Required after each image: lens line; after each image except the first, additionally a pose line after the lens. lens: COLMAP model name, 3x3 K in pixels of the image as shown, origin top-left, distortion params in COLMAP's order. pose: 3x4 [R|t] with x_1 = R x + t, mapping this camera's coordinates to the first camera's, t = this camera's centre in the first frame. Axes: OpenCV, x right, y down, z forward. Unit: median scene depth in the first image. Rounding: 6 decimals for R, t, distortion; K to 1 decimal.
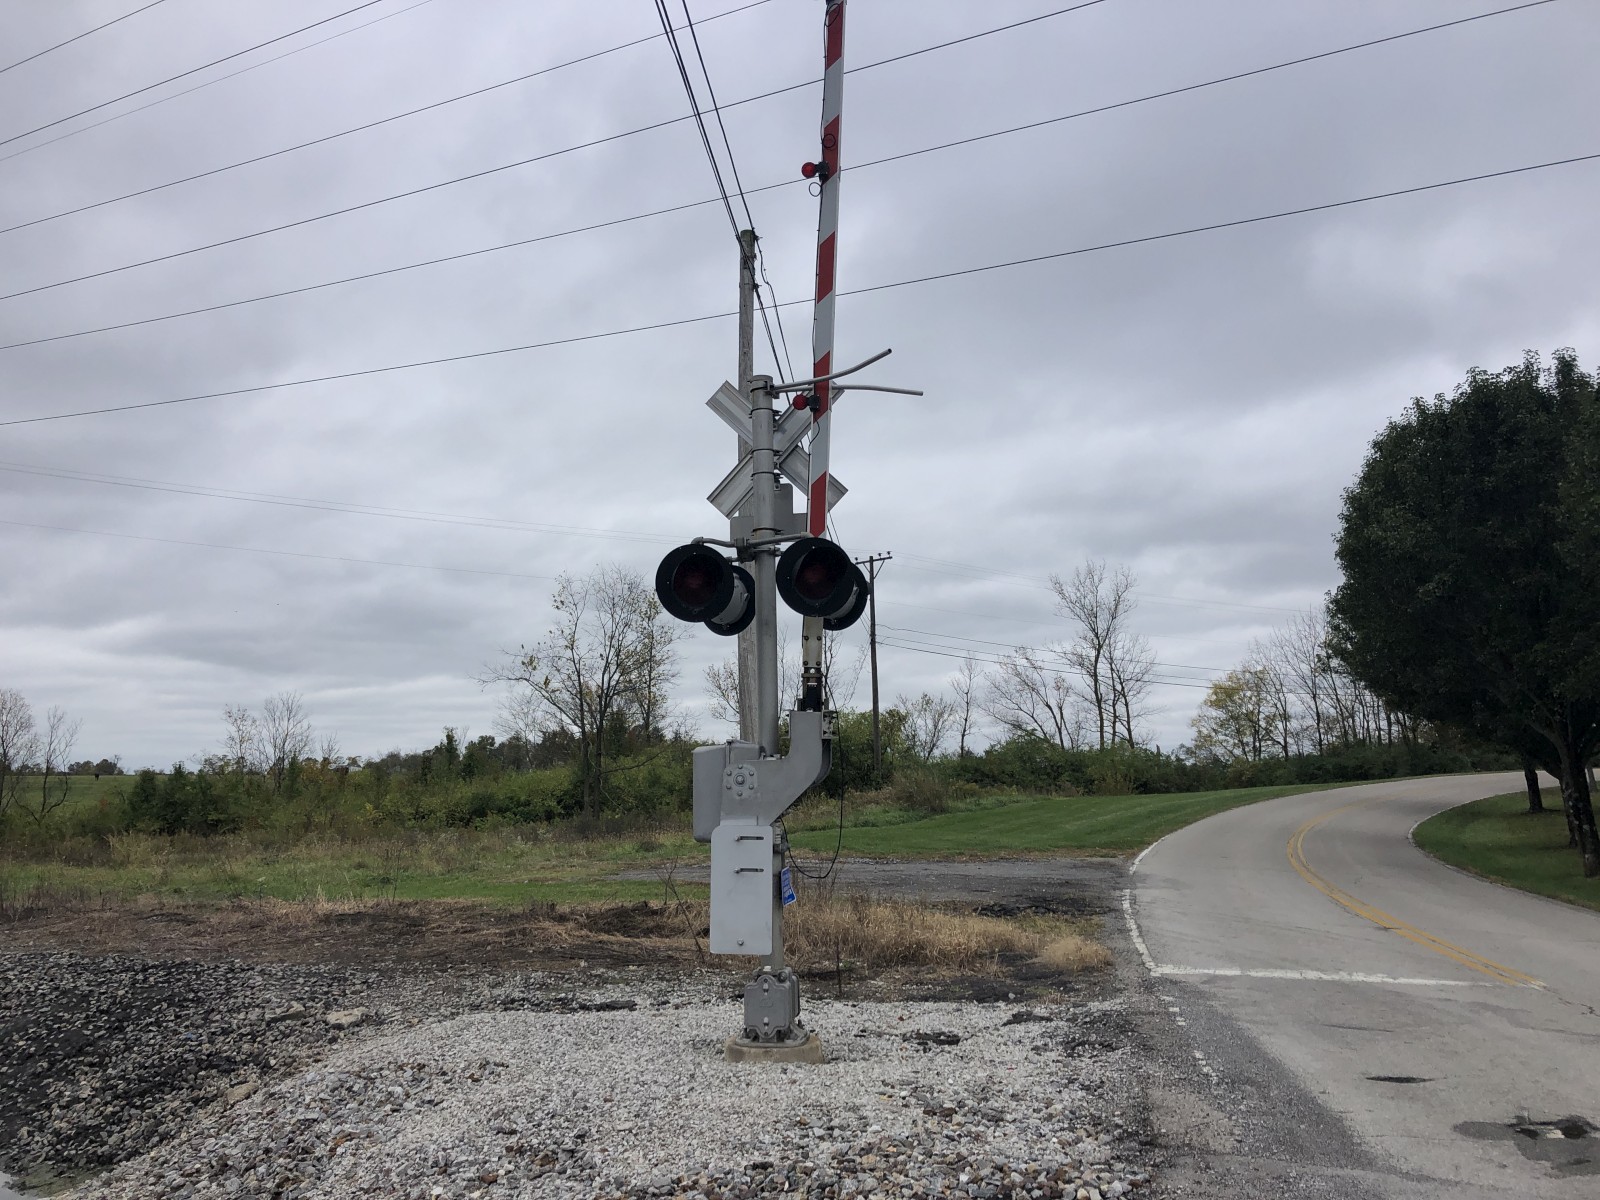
lens RADIAL K [[1279.5, 0, 803.1], [0, 1279.5, 601.7], [0, 0, 1]] dist [0.014584, -0.016507]
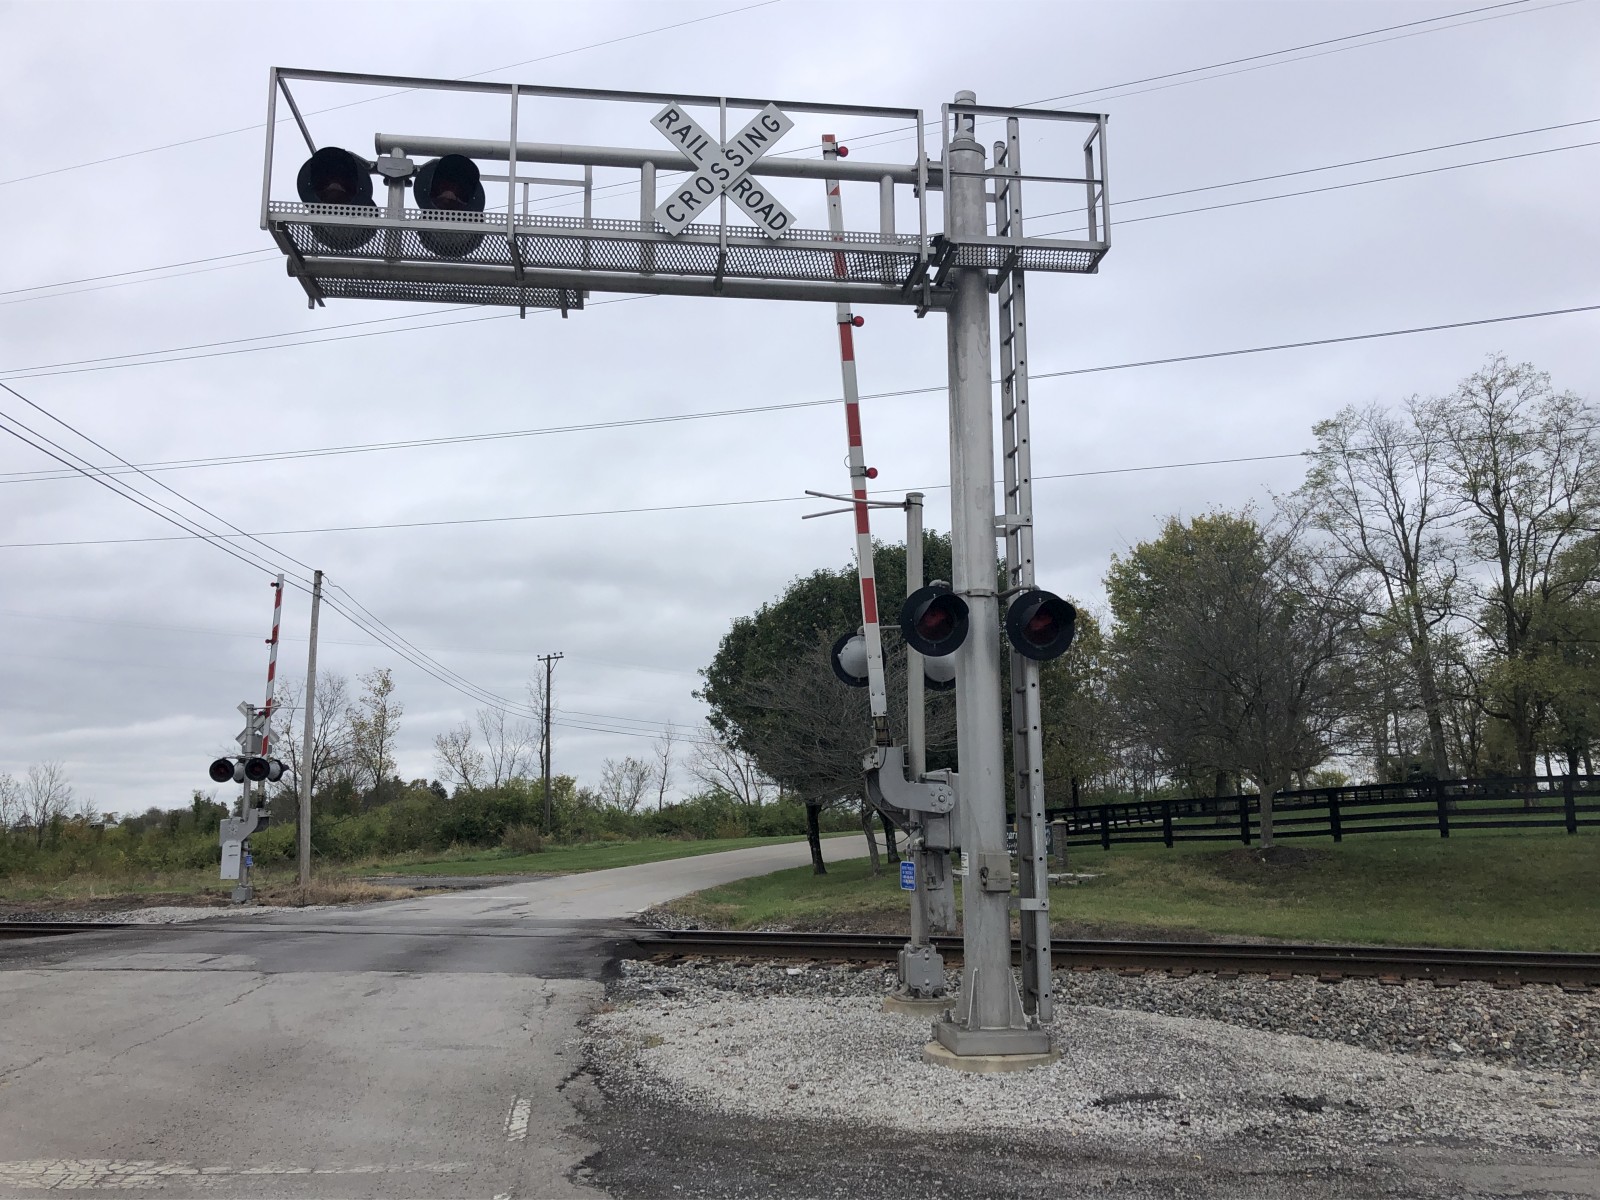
lens RADIAL K [[1337.1, 0, 800.0], [0, 1337.1, 600.0], [0, 0, 1]] dist [0.025912, -0.009681]
pose [[0.991009, 0.015713, 0.132868, 0.123292], [-0.011207, 0.999339, -0.034595, -0.046726], [-0.133324, 0.032795, 0.990530, -0.355483]]
